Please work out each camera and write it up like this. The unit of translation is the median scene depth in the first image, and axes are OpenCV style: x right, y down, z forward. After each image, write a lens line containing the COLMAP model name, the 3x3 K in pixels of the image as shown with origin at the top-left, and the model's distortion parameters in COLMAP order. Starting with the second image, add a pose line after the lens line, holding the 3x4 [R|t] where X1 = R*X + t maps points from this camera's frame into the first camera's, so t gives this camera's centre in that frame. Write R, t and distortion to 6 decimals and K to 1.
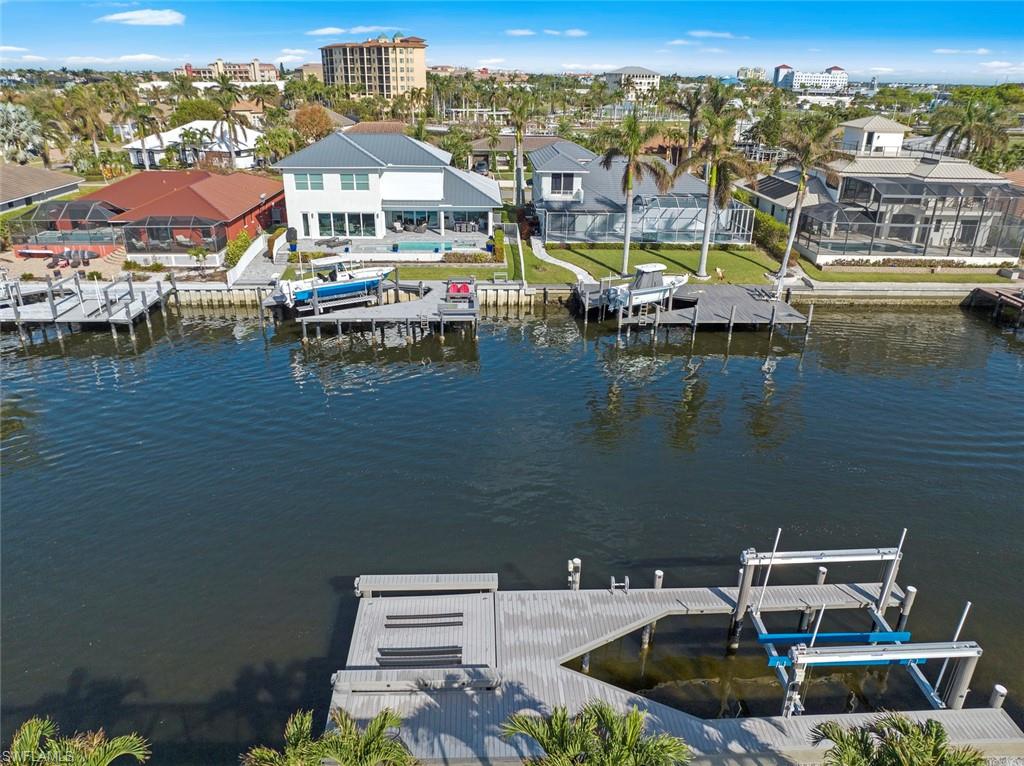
lens RADIAL K [[723.5, 0, 512.0], [0, 723.5, 383.0], [0, 0, 1]] dist [-0.001460, -0.001486]
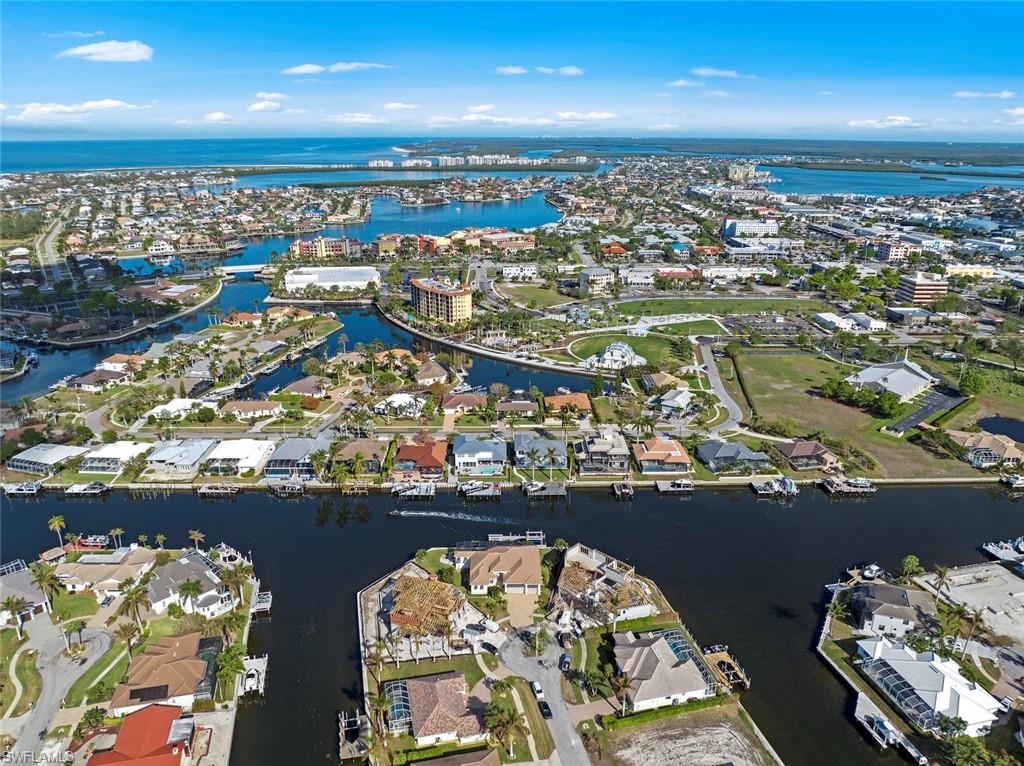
lens RADIAL K [[723.5, 0, 512.0], [0, 723.5, 383.0], [0, 0, 1]] dist [-0.001460, -0.001486]
pose [[0.999512, -0.006319, -0.030599, 0.170422], [0.004051, 0.997277, -0.073630, -0.431888], [0.030981, 0.073470, 0.996816, -3.629182]]
